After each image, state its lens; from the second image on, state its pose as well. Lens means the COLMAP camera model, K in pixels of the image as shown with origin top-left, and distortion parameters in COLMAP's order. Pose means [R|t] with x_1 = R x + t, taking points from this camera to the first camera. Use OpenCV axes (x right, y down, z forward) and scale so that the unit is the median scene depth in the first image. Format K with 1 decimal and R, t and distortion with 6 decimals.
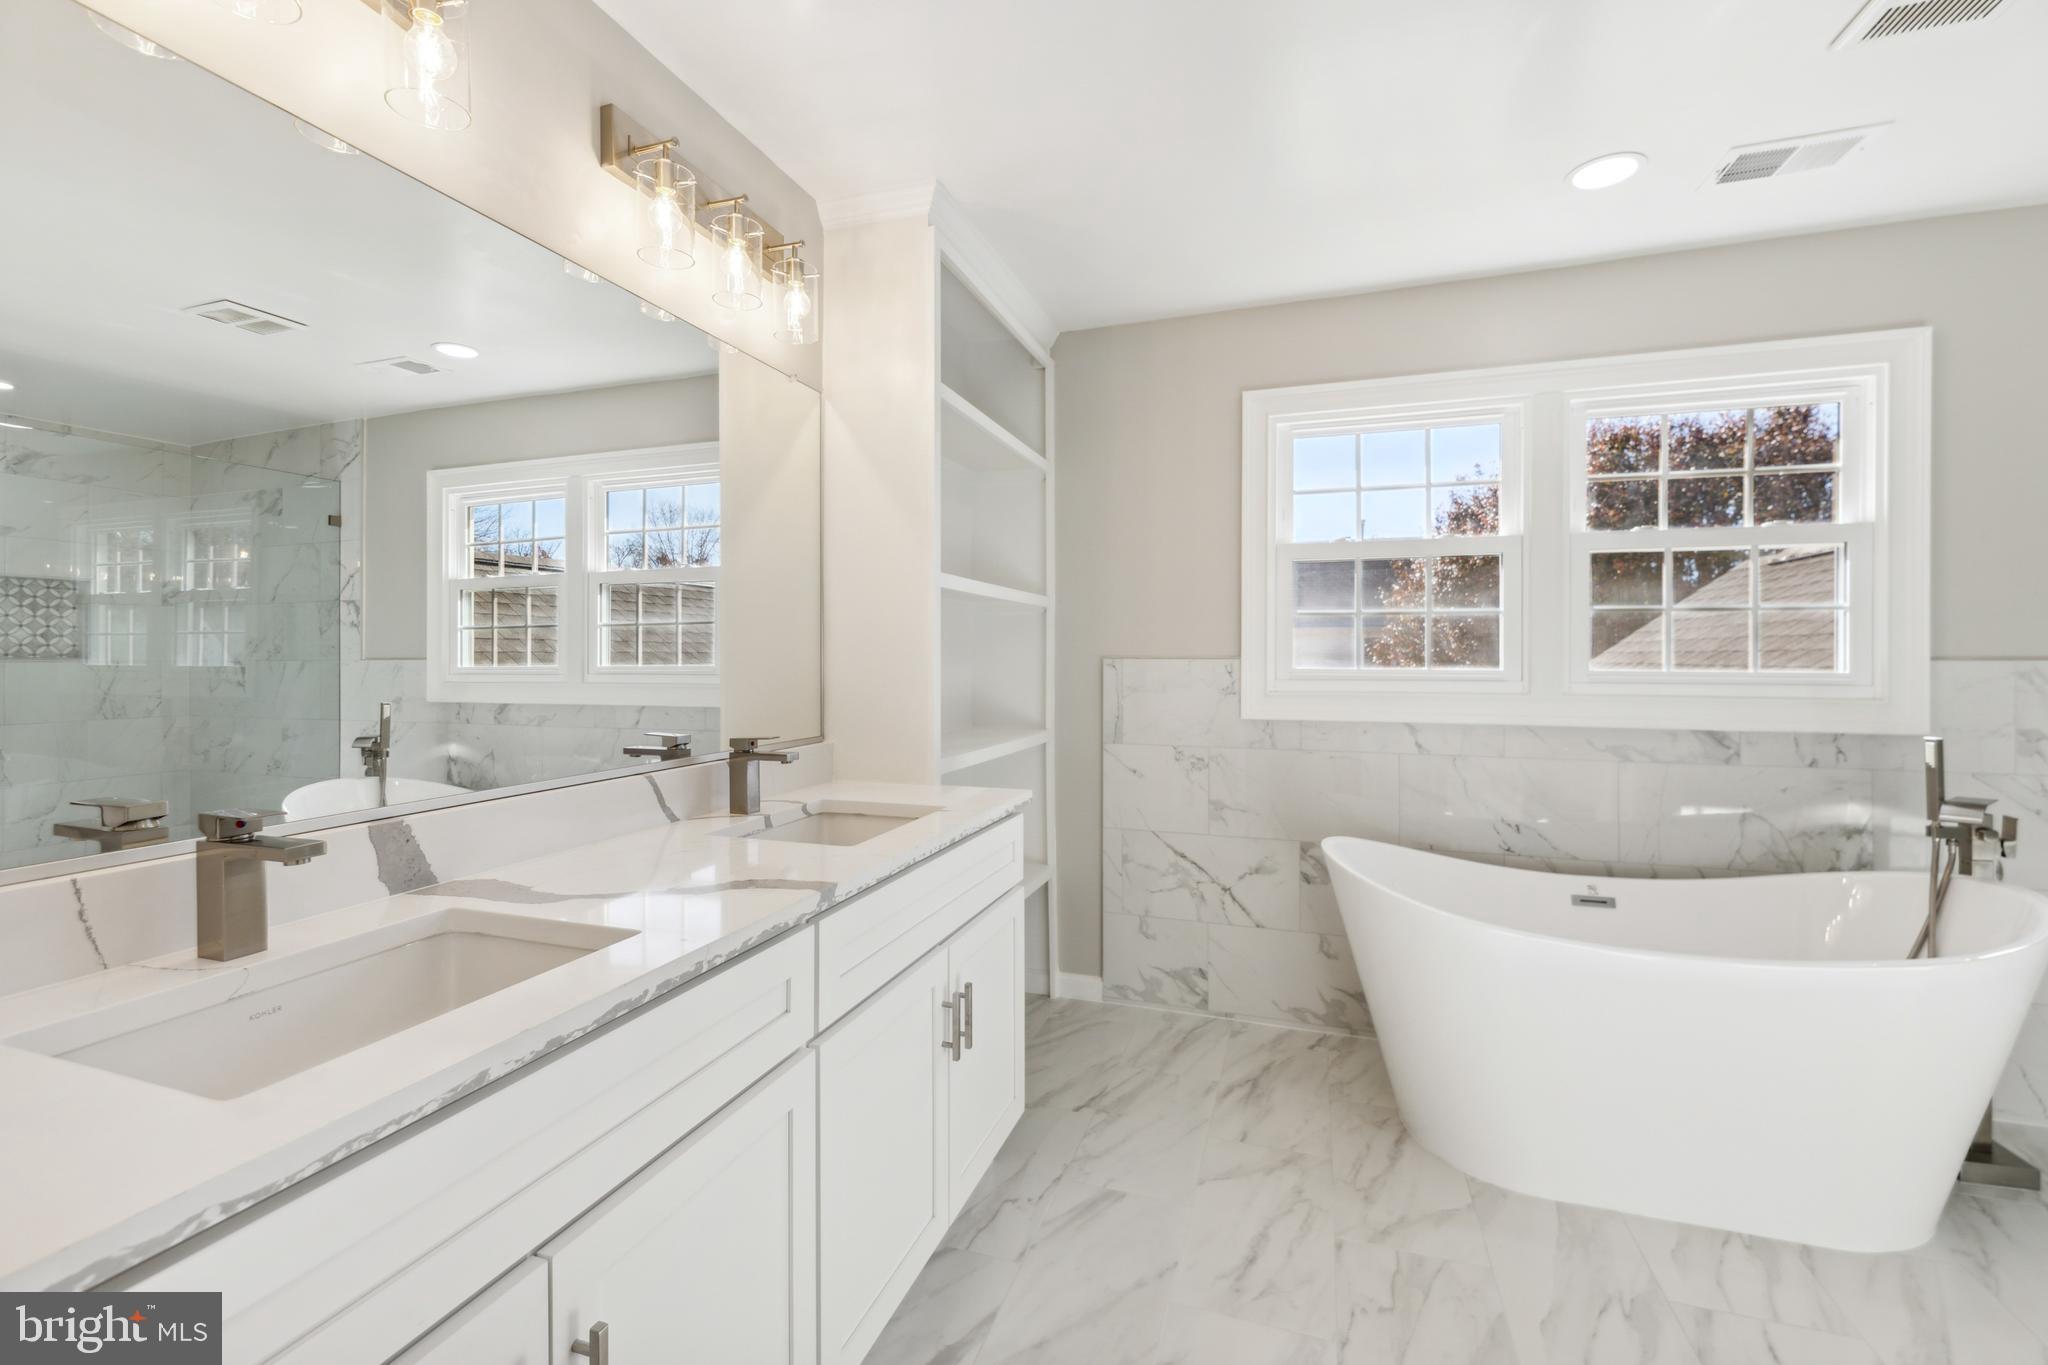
lens RADIAL K [[876.6, 0, 1029.9], [0, 876.6, 634.2], [0, 0, 1]] dist [0.022234, 0.000024]
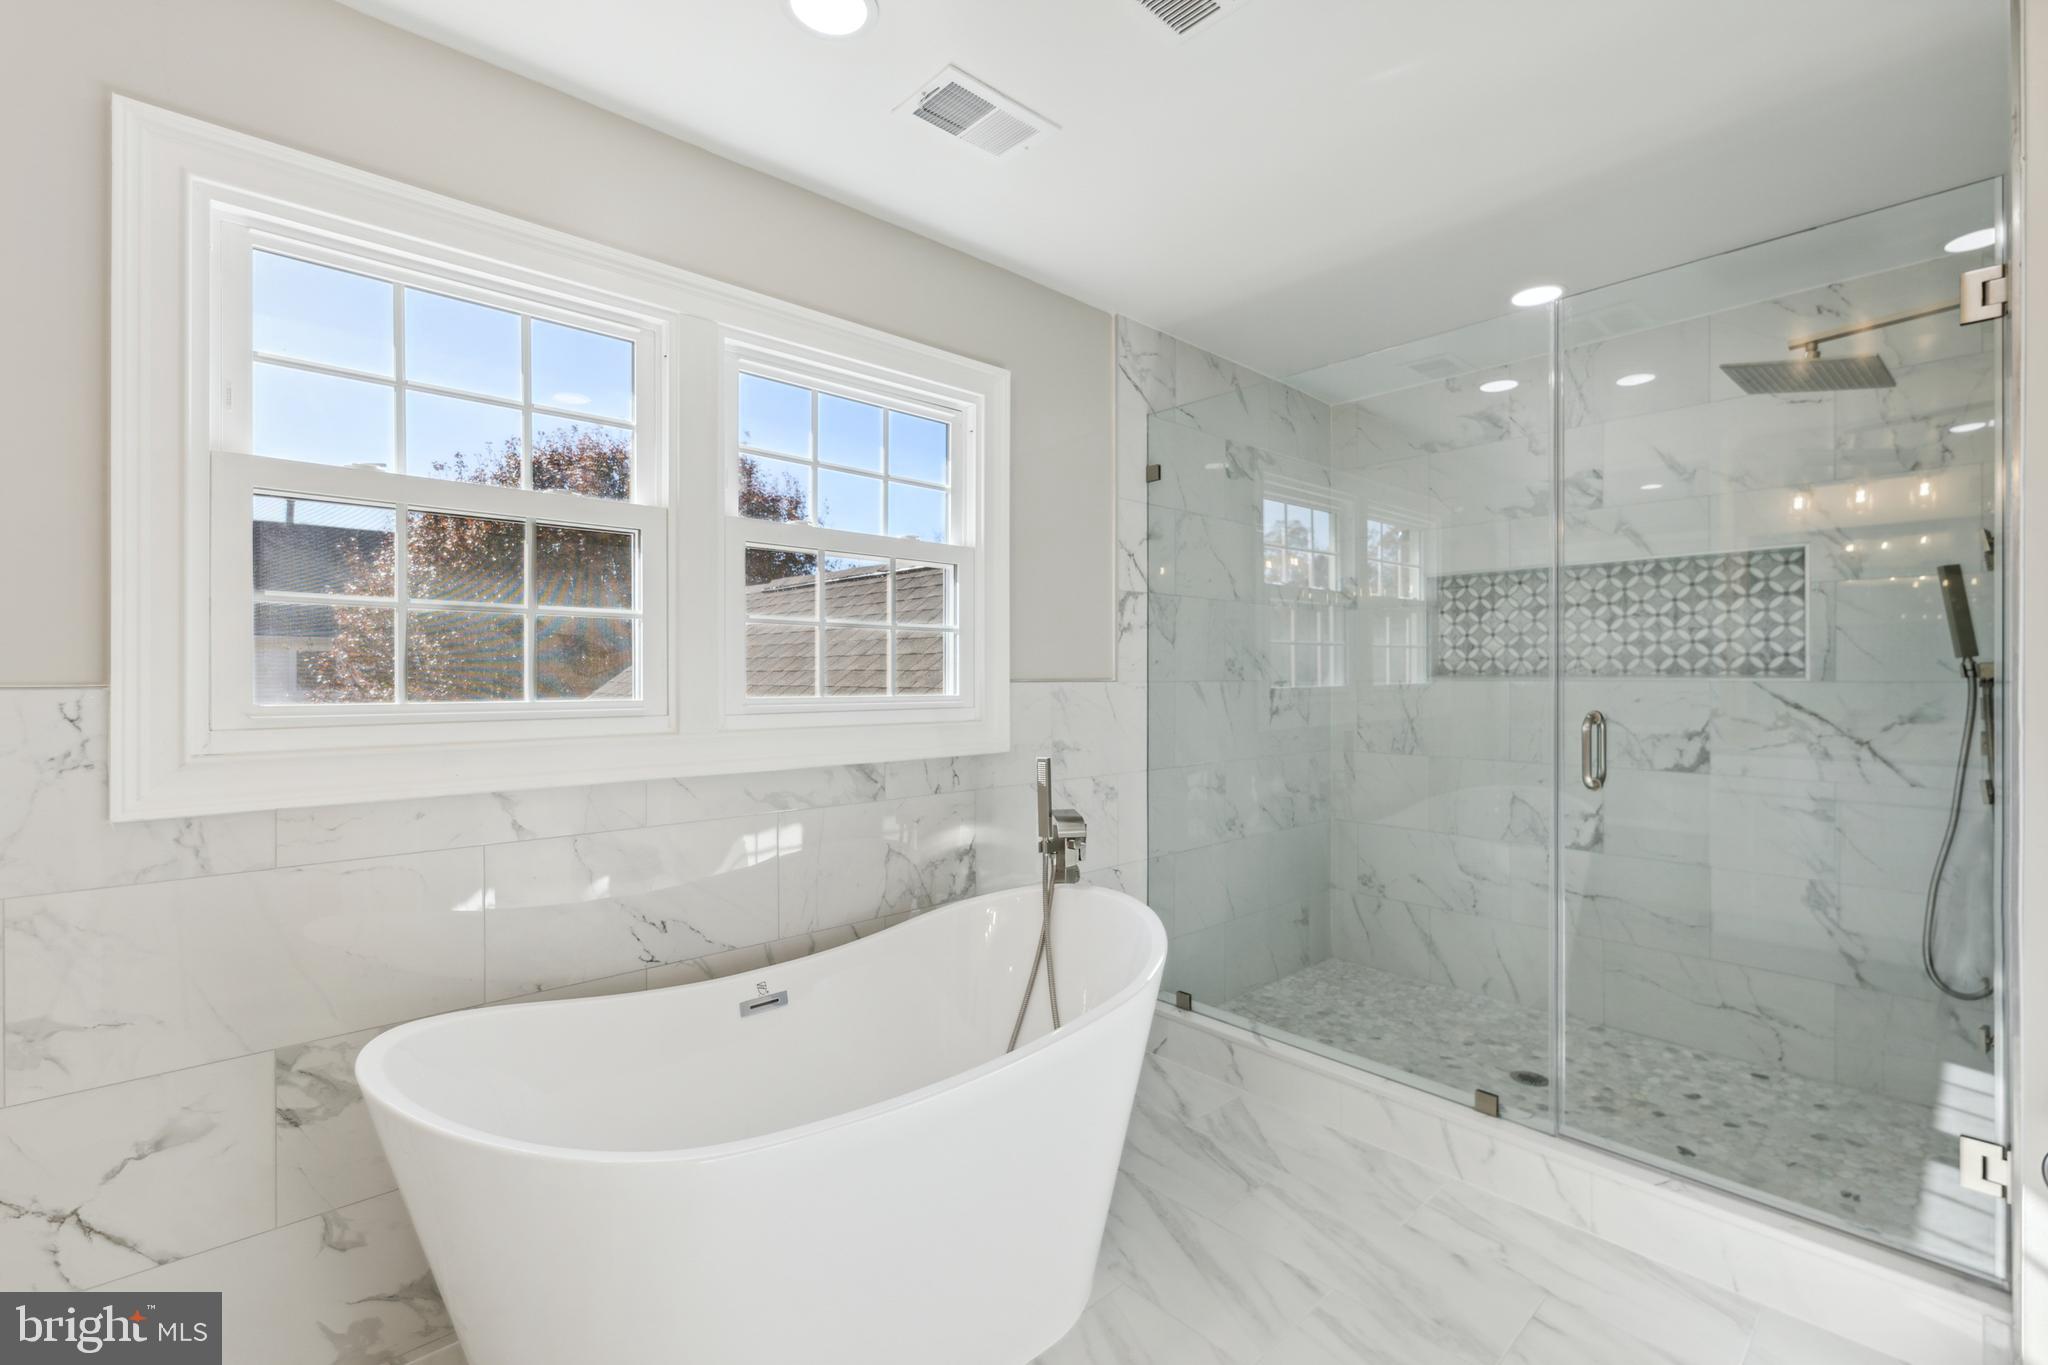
lens RADIAL K [[875.9, 0, 1024.0], [0, 875.9, 682.5], [0, 0, 1]] dist [-0.001488, -0.000355]
pose [[0.480433, -0.008338, 0.876992, 0.087285], [-0.022302, 0.999515, 0.021720, 0.005913], [-0.876748, -0.029994, 0.480014, 0.446586]]
